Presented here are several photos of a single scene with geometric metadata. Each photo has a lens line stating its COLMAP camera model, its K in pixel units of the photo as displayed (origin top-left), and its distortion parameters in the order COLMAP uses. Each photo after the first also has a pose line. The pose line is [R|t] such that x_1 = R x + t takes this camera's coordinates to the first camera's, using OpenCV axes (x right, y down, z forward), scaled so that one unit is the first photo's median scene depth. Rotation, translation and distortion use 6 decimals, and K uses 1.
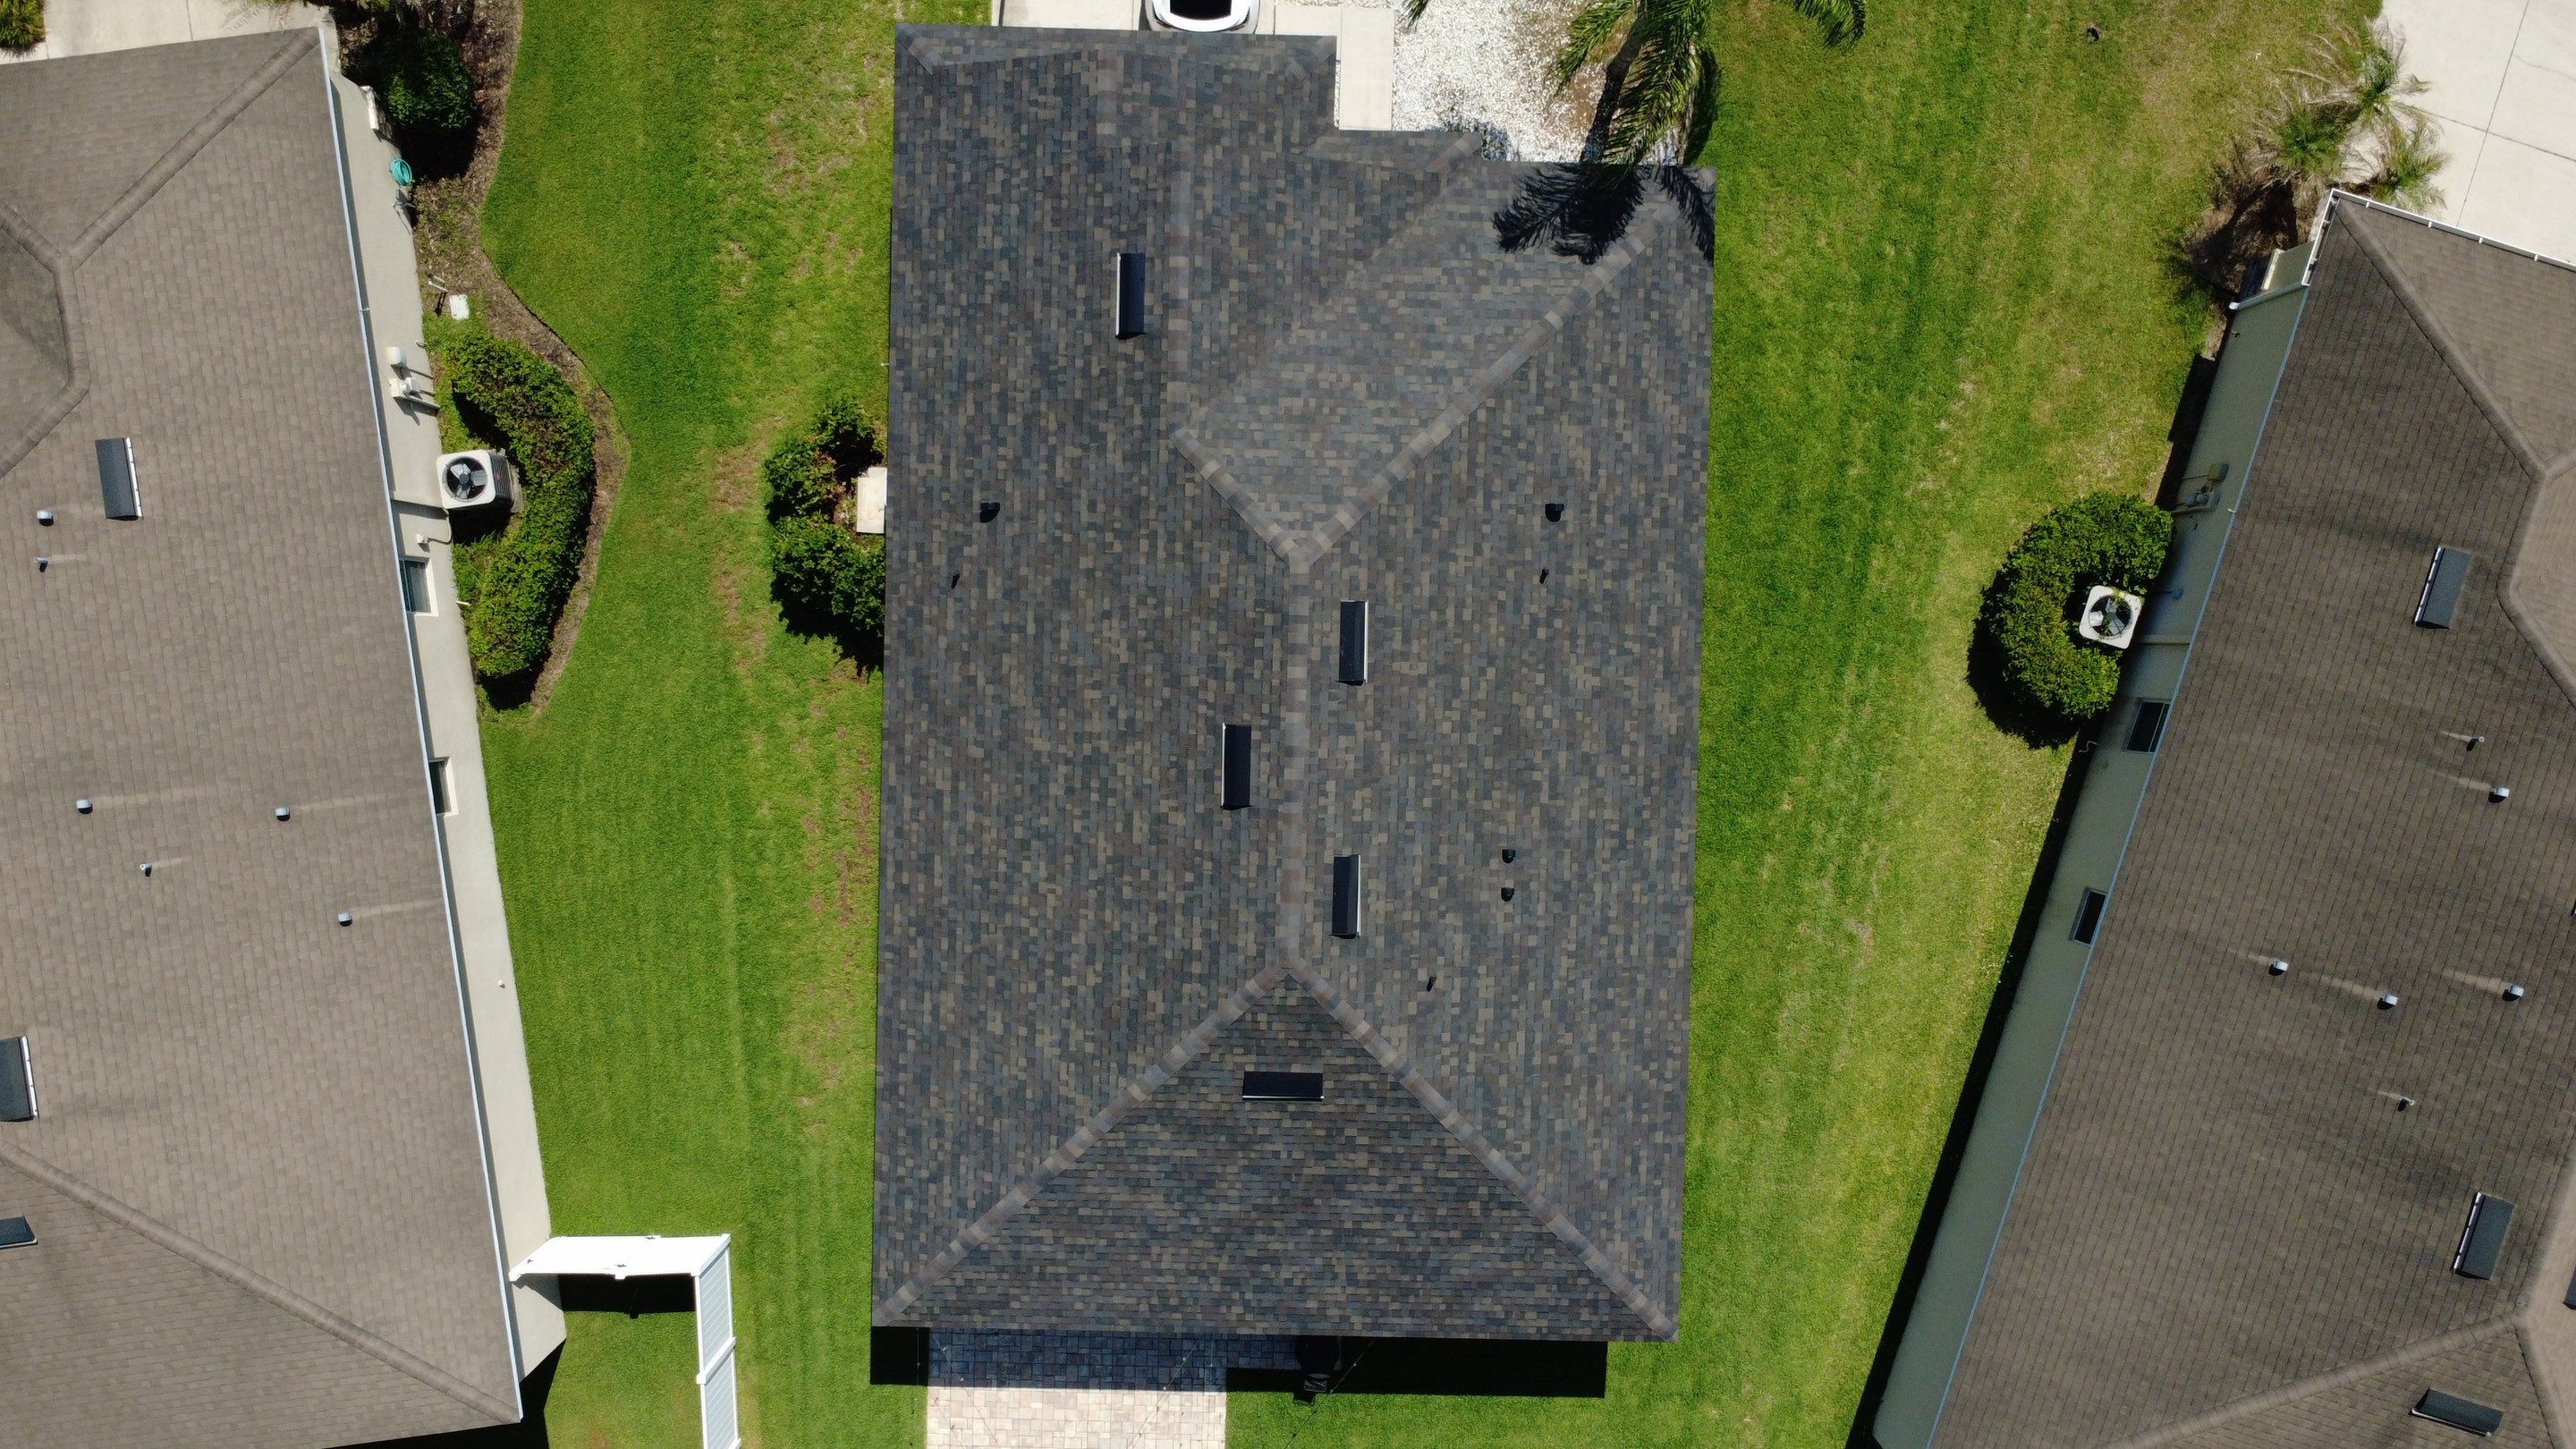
lens RADIAL K [[1881.7, 0, 1282.1], [0, 1881.7, 718.2], [0, 0, 1]] dist [-0.001552, 0.003131]
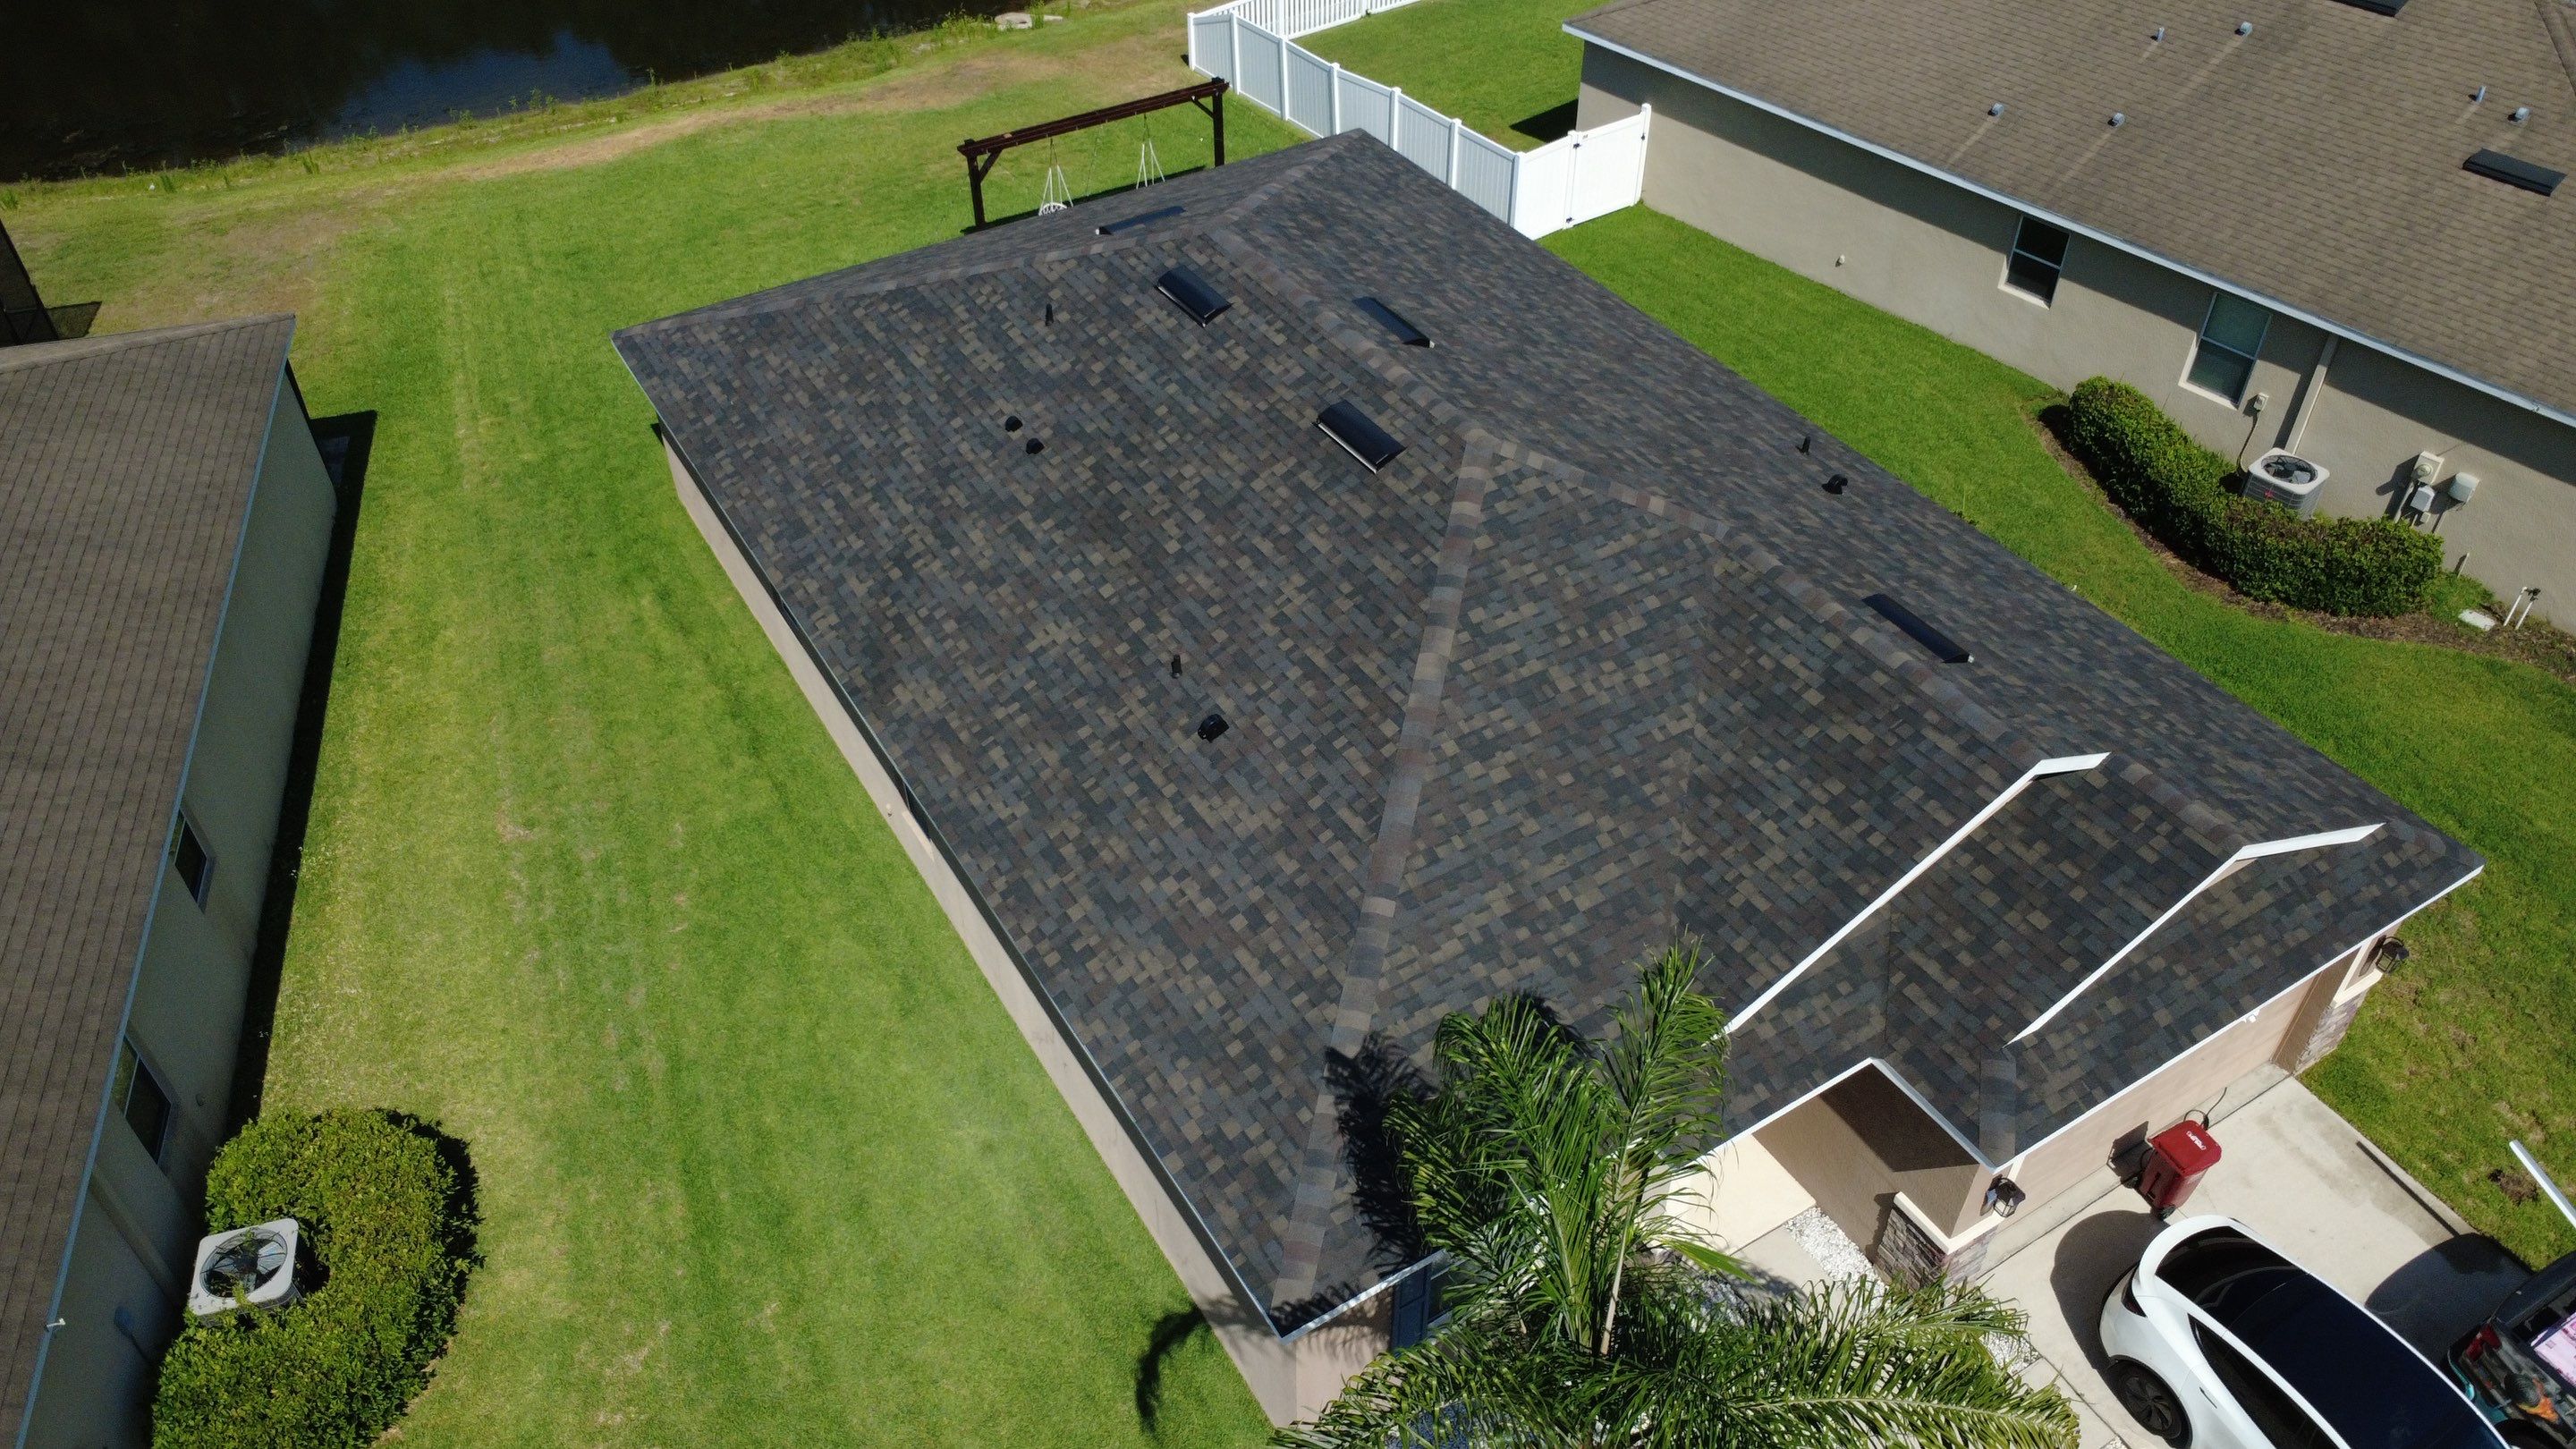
lens RADIAL K [[1881.7, 0, 1286.5], [0, 1881.7, 718.1], [0, 0, 1]] dist [-0.001552, 0.003131]
pose [[-0.840340, 0.356336, -0.408478, 0.381926], [-0.541794, -0.575764, 0.612336, -0.513577], [-0.016990, 0.735881, 0.676898, 0.541507]]
